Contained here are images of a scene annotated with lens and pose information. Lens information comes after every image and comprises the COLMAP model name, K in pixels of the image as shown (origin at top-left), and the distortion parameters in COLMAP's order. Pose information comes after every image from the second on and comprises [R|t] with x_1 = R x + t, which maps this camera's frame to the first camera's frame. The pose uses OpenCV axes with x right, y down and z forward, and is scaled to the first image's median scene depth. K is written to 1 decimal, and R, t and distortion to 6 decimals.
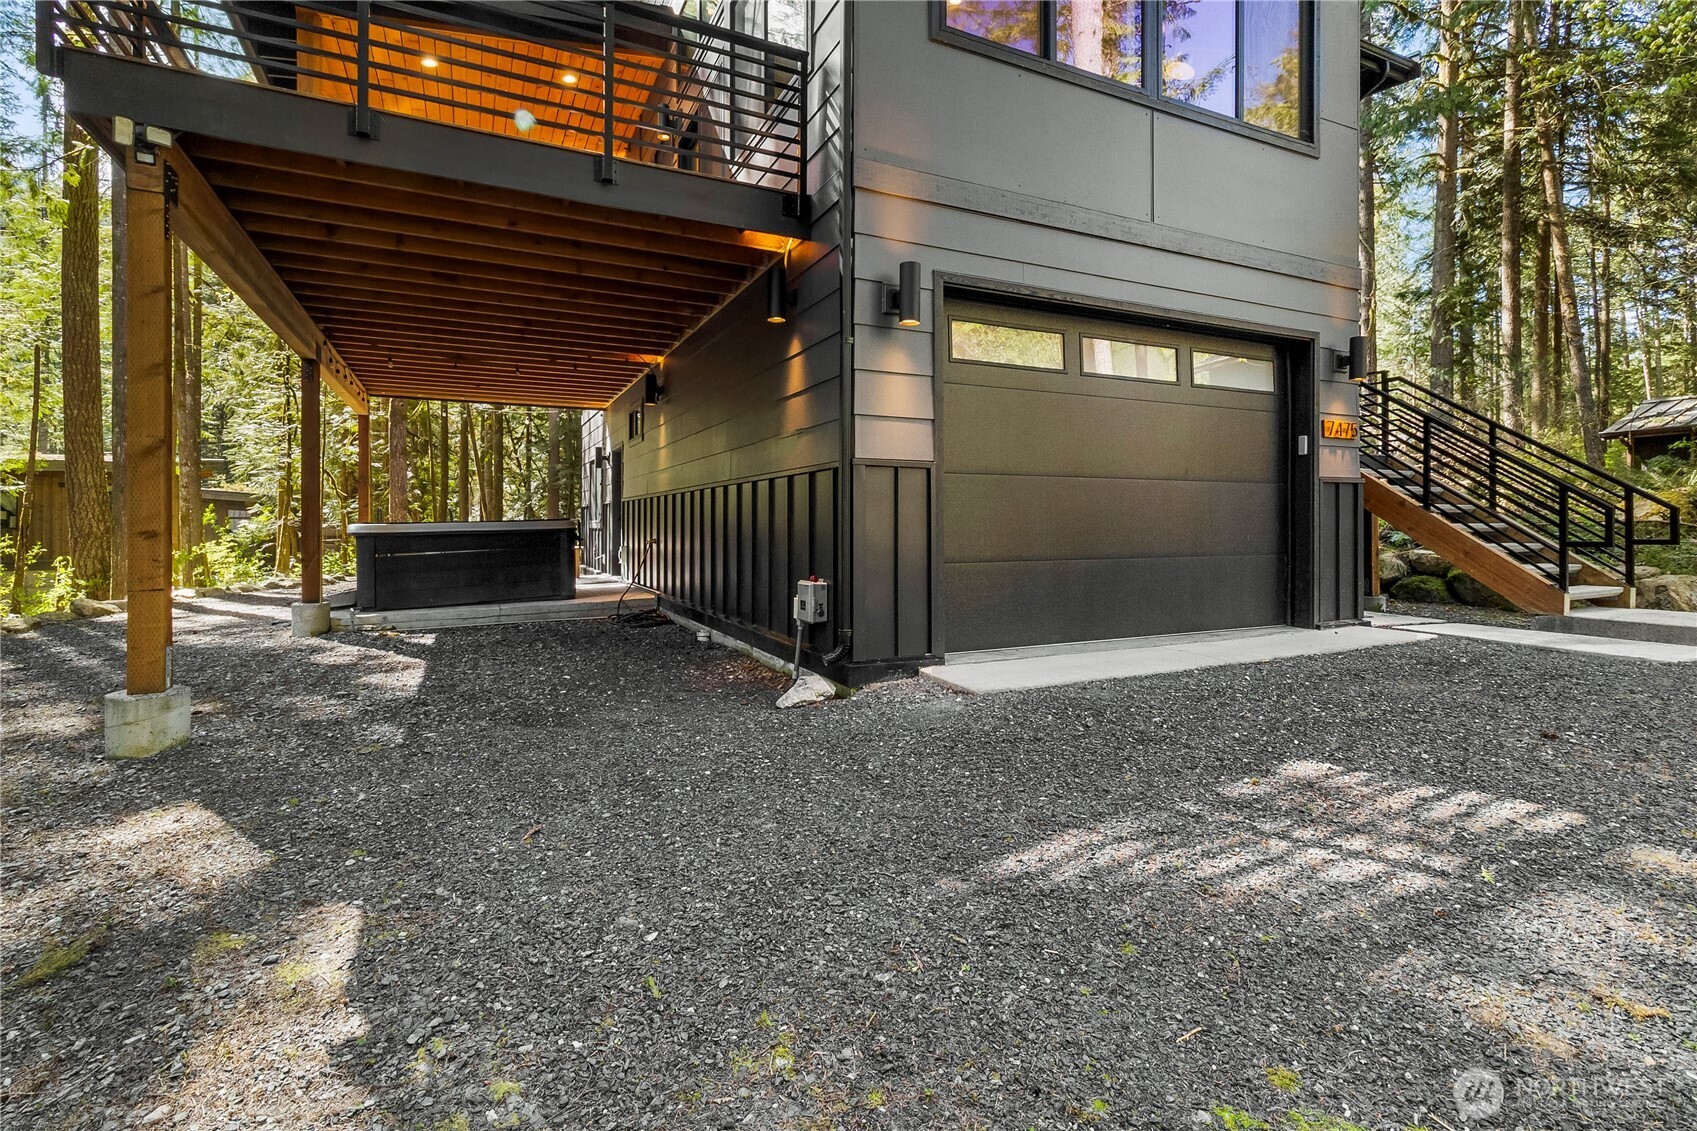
lens RADIAL K [[793.9, 0, 847.1], [0, 793.9, 533.7], [0, 0, 1]] dist [0.001128, 0.000109]
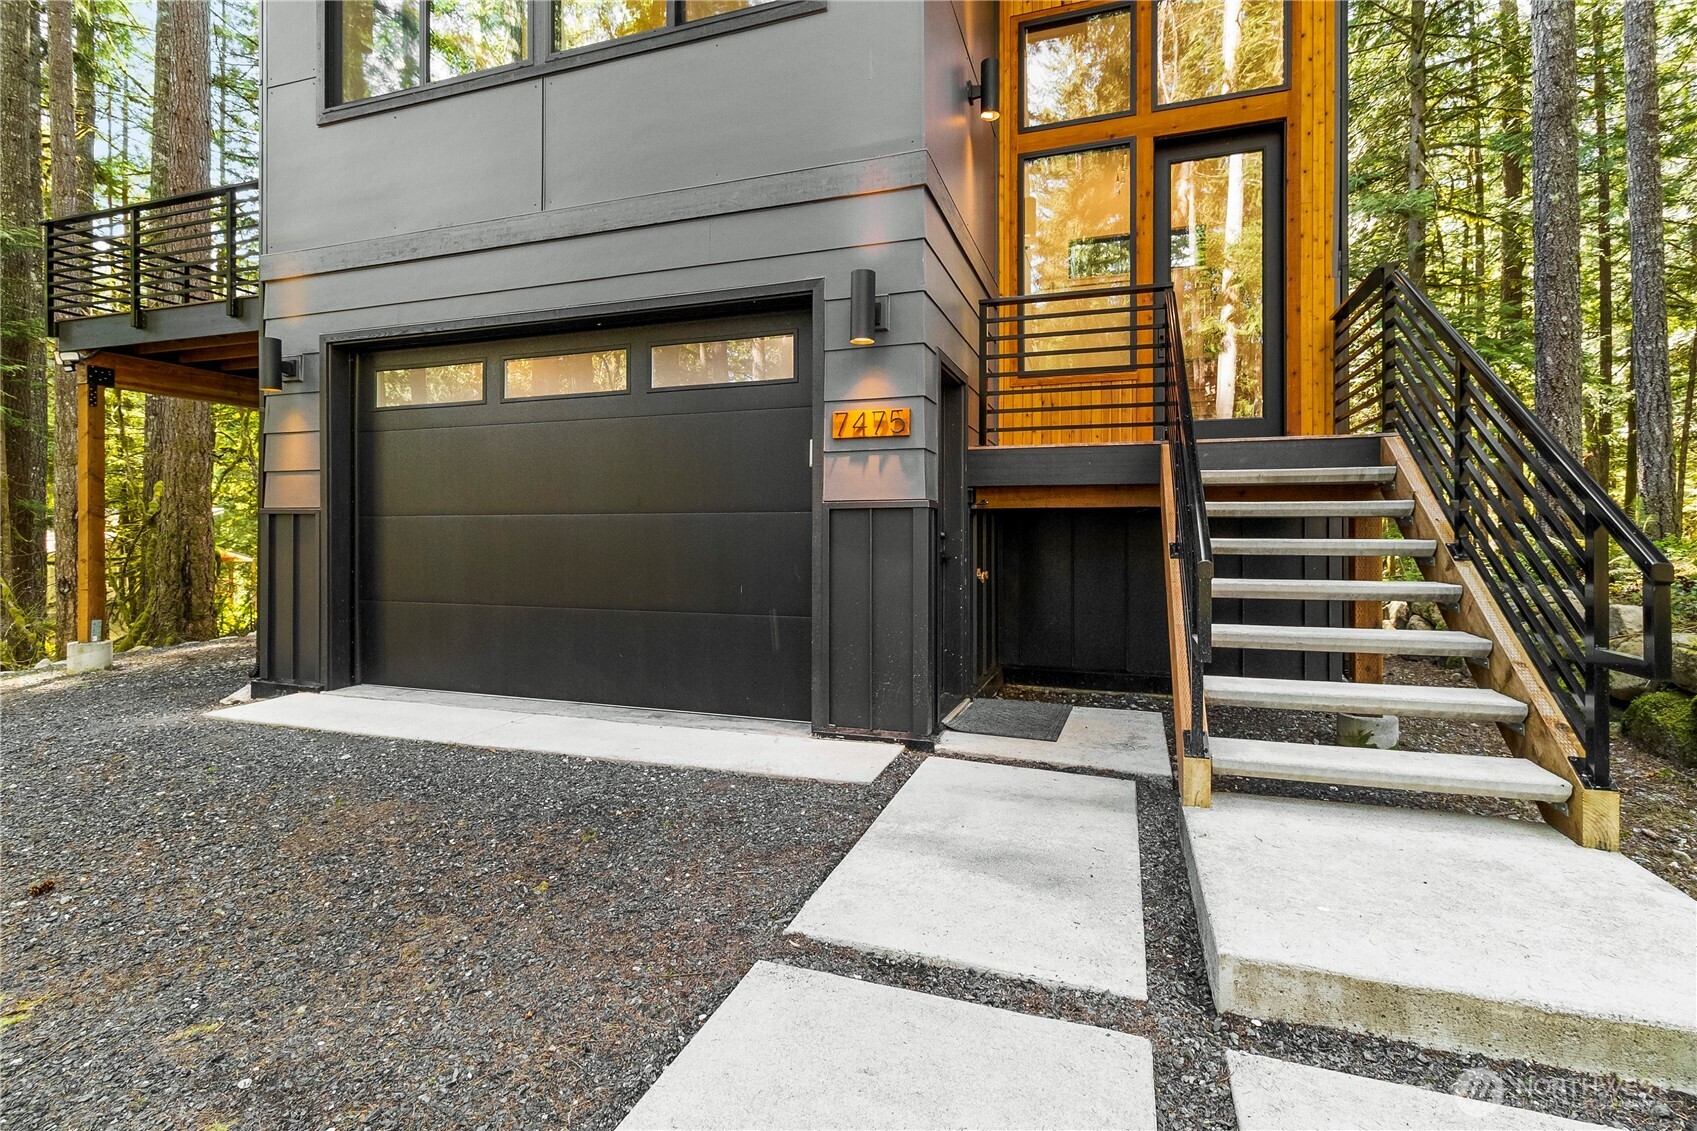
lens RADIAL K [[793.9, 0, 847.1], [0, 793.9, 533.7], [0, 0, 1]] dist [0.001128, 0.000109]
pose [[0.716186, -0.000809, -0.697909, 1.168216], [-0.008021, 0.999924, -0.009390, -0.043822], [0.697863, 0.012323, 0.716125, 0.609814]]
